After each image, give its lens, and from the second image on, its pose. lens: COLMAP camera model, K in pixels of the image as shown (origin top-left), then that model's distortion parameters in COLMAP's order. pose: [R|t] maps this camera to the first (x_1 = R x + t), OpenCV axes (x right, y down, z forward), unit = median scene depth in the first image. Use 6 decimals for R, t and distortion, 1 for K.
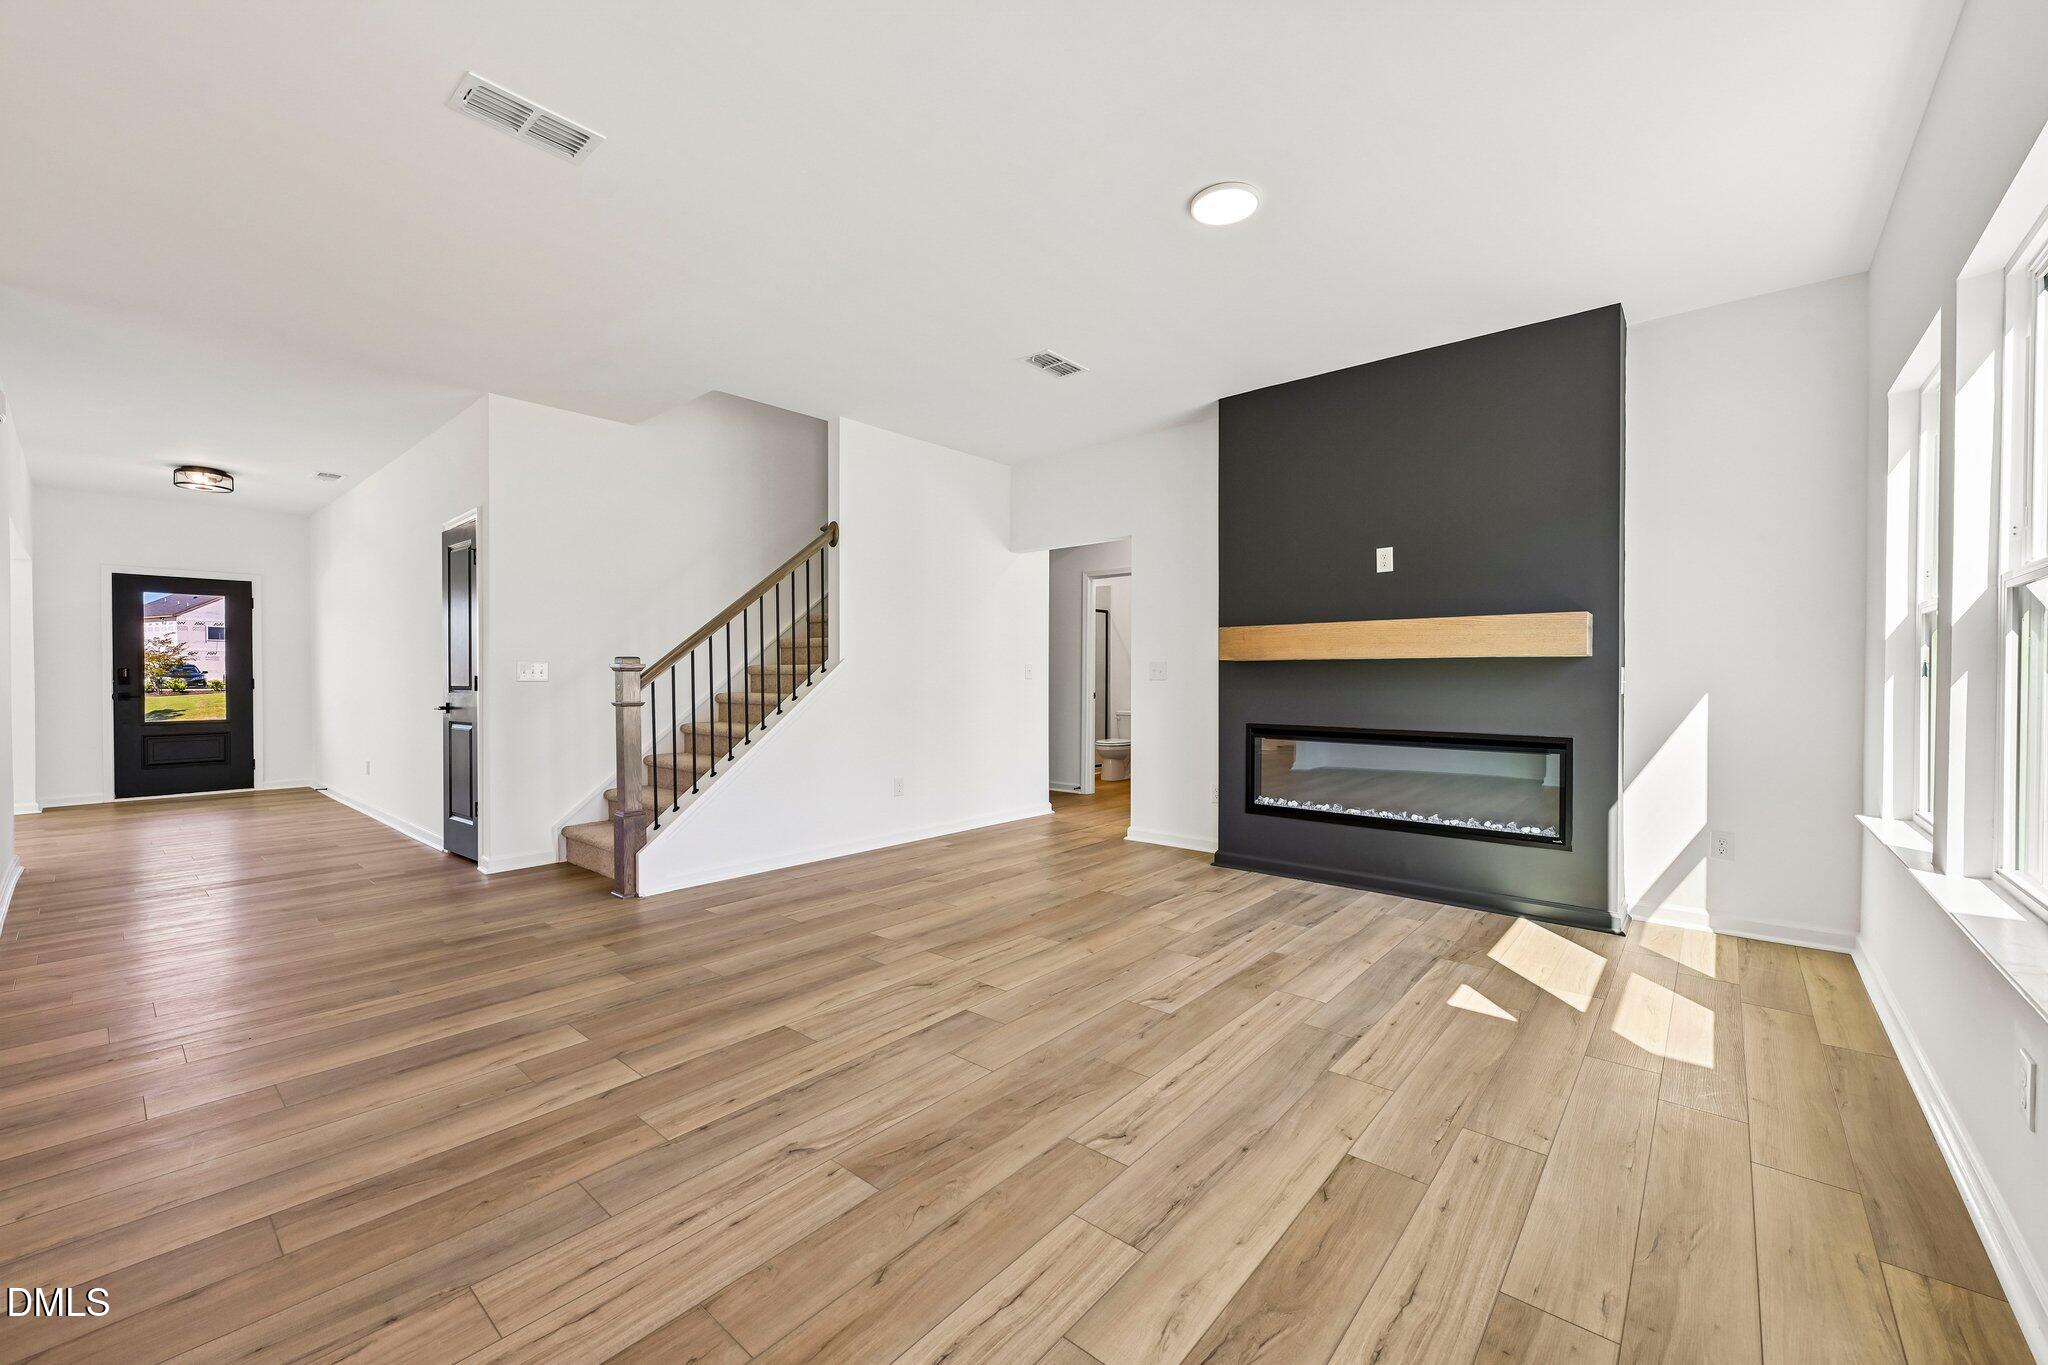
lens RADIAL K [[813.0, 0, 1027.8], [0, 813.0, 681.7], [0, 0, 1]] dist [0.001104, -0.000662]
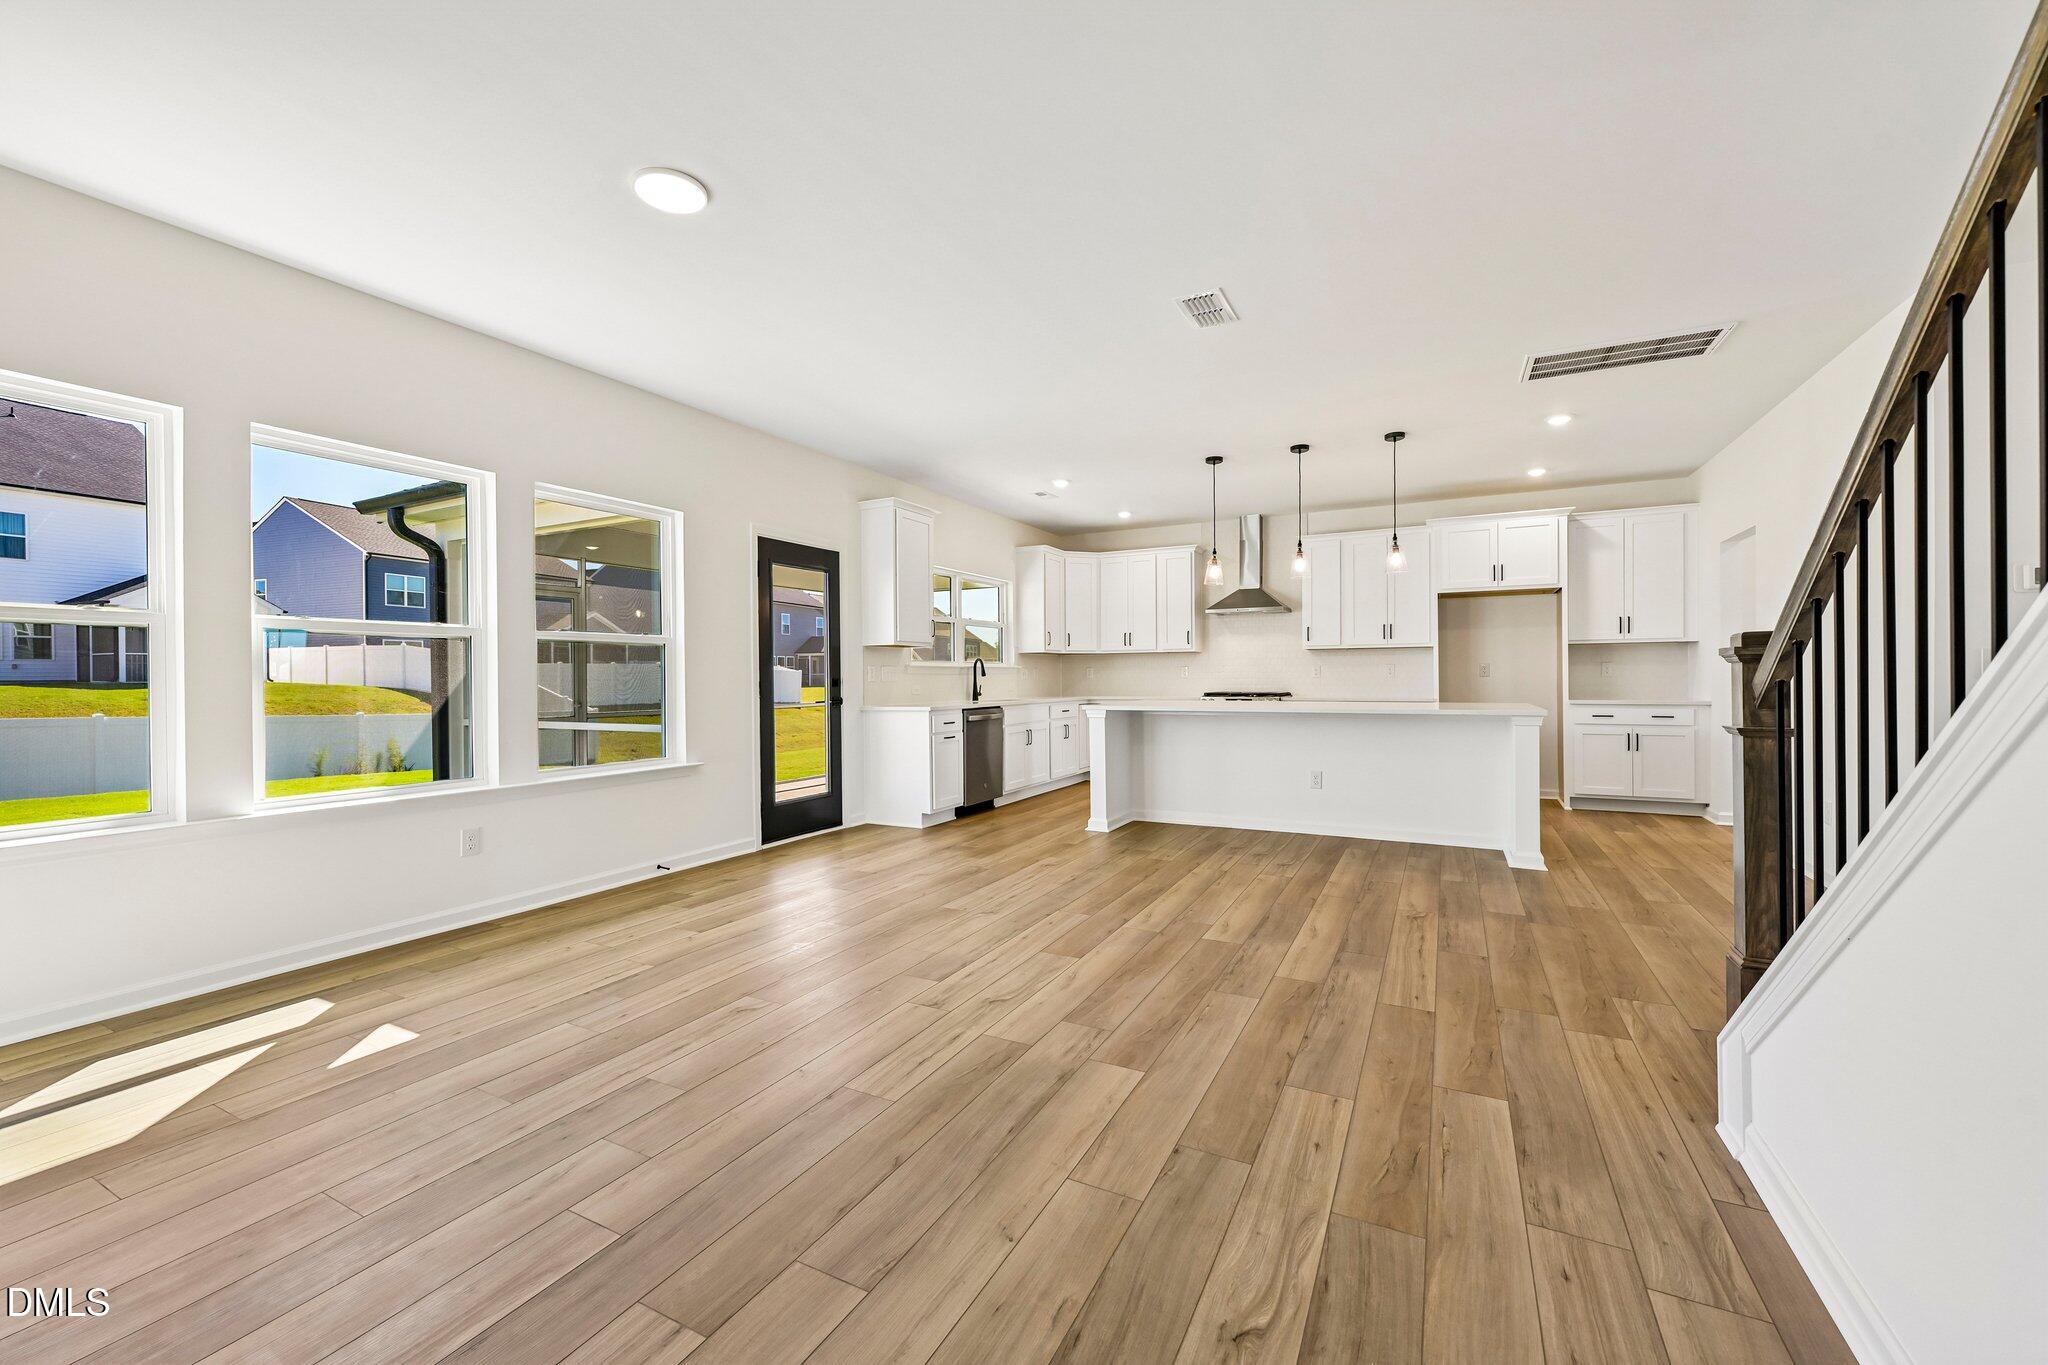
lens RADIAL K [[813.0, 0, 1028.8], [0, 813.0, 678.1], [0, 0, 1]] dist [0.001104, -0.000662]
pose [[-0.973109, 0.006017, -0.230268, 0.049249], [0.003911, 0.999946, 0.009600, -0.013763], [0.230314, 0.008441, -0.973080, 1.801339]]
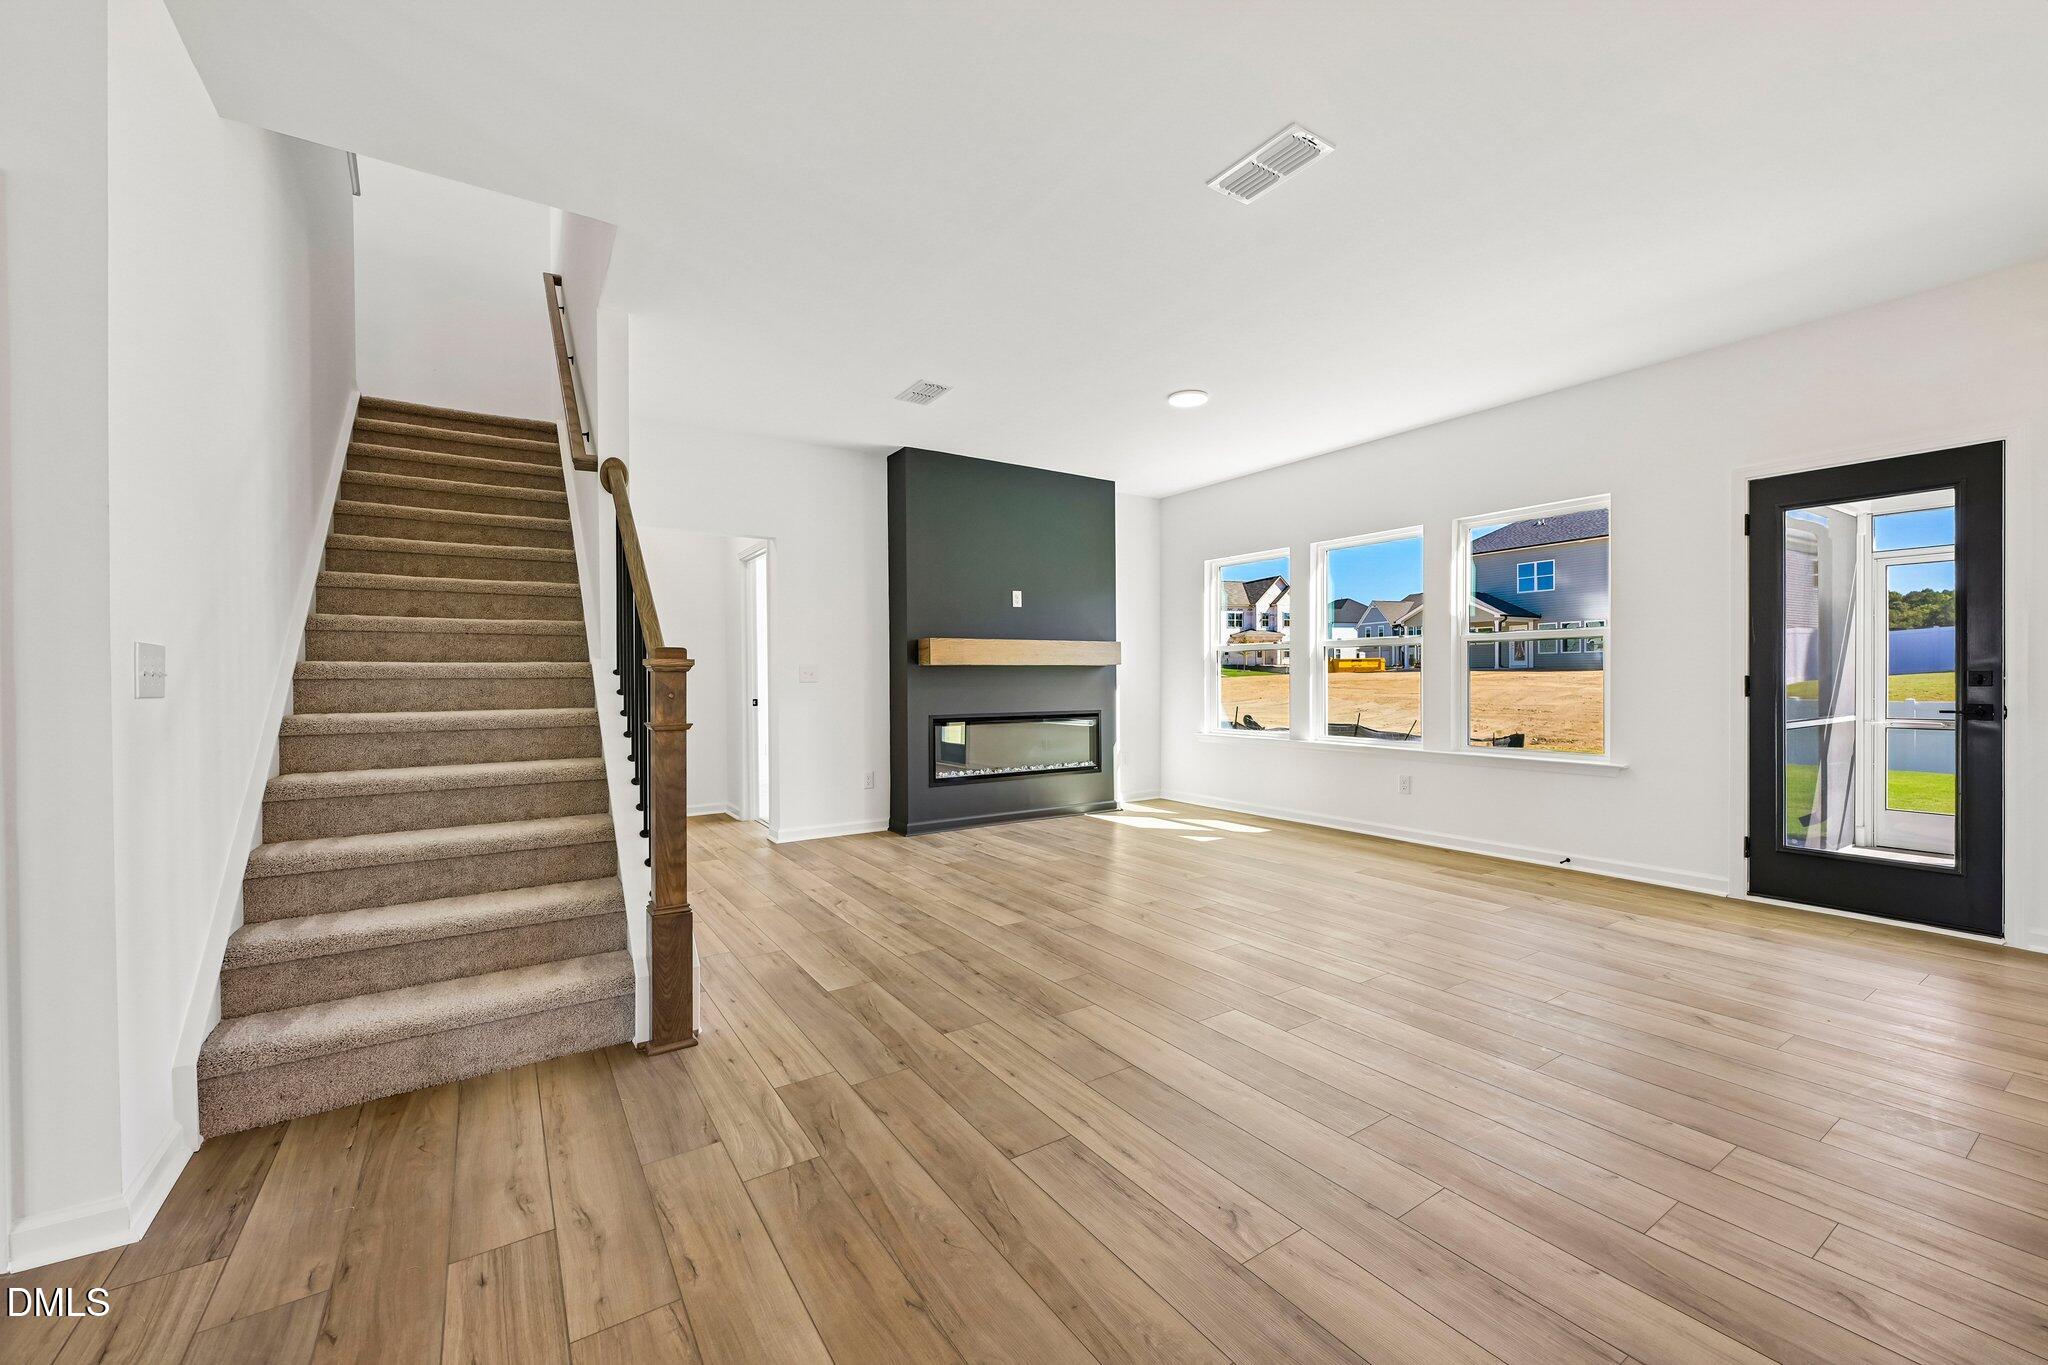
lens RADIAL K [[813.0, 0, 1030.6], [0, 813.0, 680.5], [0, 0, 1]] dist [0.001104, -0.000662]
pose [[0.269467, -0.007698, 0.962979, -1.316535], [0.014316, 0.999890, 0.003987, -0.007705], [-0.962903, 0.012712, 0.269548, 0.762644]]
